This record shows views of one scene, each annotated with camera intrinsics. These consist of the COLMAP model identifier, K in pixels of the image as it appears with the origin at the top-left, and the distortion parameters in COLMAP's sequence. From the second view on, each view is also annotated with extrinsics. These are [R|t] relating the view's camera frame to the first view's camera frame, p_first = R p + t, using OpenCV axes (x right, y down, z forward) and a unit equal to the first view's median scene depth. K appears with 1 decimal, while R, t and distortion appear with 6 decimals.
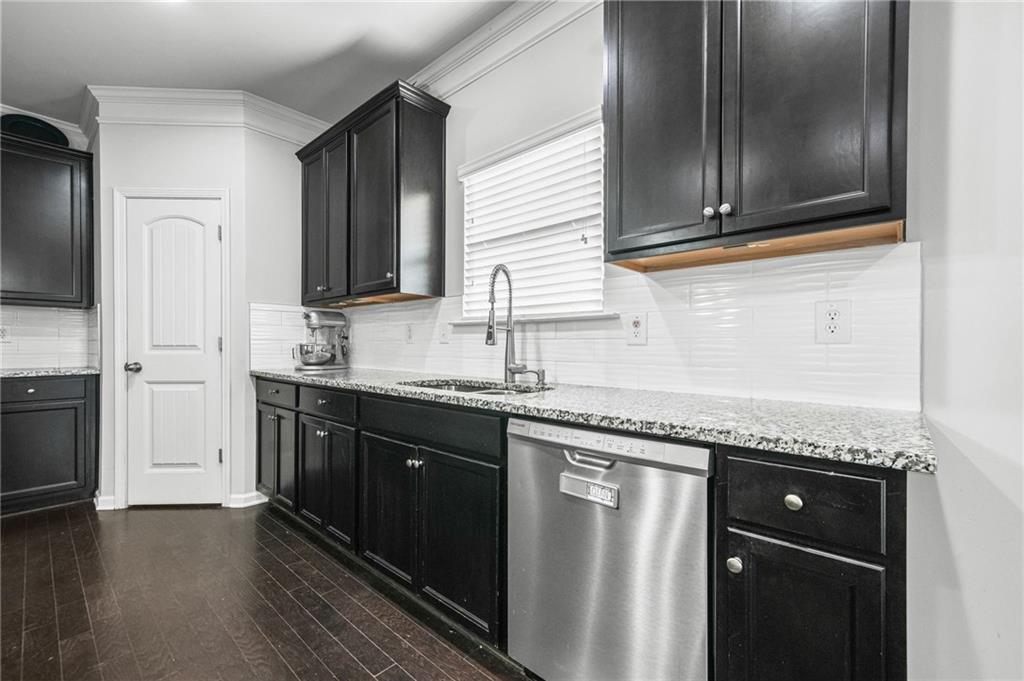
lens RADIAL K [[426.7, 0, 498.1], [0, 426.7, 350.6], [0, 0, 1]] dist [0.013872, 0.000267]
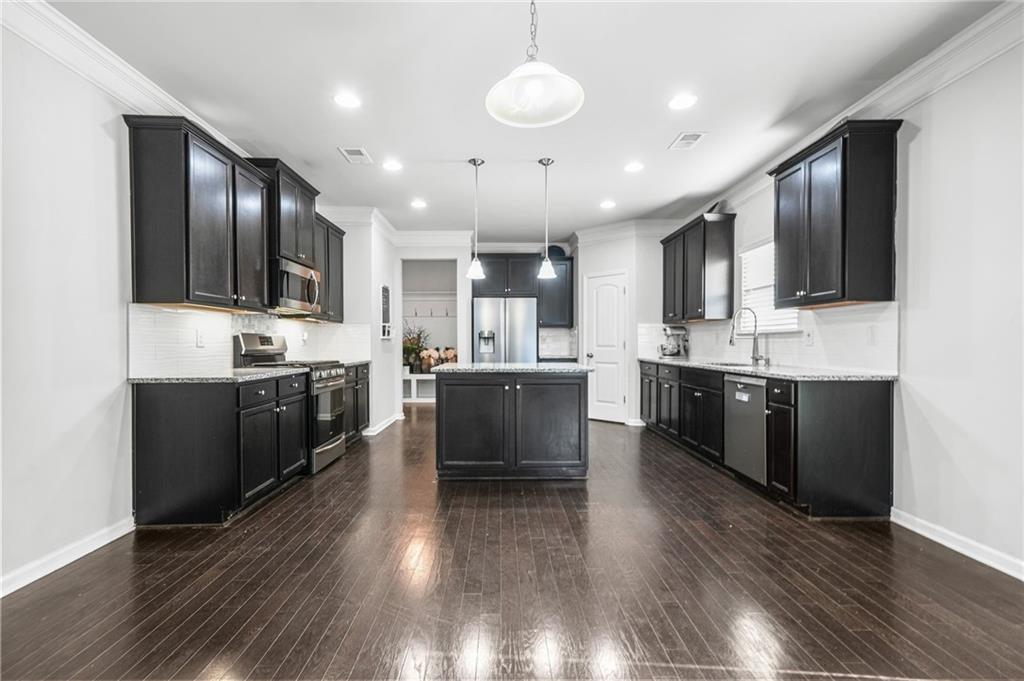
lens RADIAL K [[434.9, 0, 512.6], [0, 434.9, 346.6], [0, 0, 1]] dist [-0.000070, 0.000034]
pose [[0.692197, 0.000522, -0.721708, 0.535520], [-0.002653, 0.999995, -0.001821, -0.000893], [0.721703, 0.003175, 0.692195, -0.915823]]
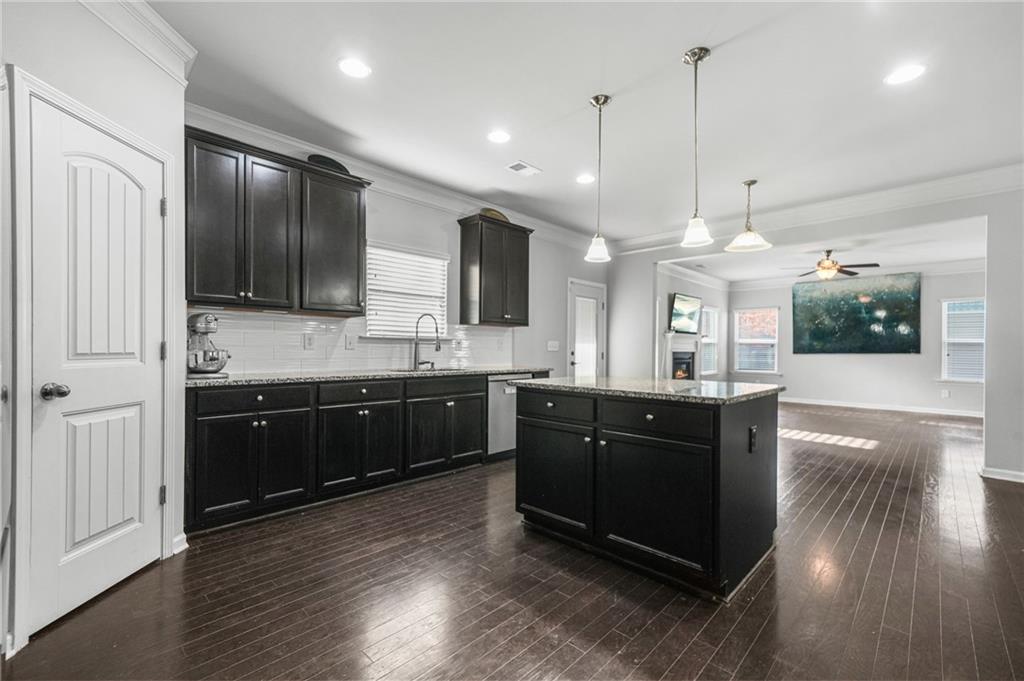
lens RADIAL K [[434.9, 0, 512.6], [0, 434.9, 346.6], [0, 0, 1]] dist [-0.000070, 0.000034]
pose [[0.019918, 0.002374, 0.999799, -1.548013], [0.005545, 0.999982, -0.002485, -0.018321], [-0.999786, 0.005594, 0.019905, 0.389063]]
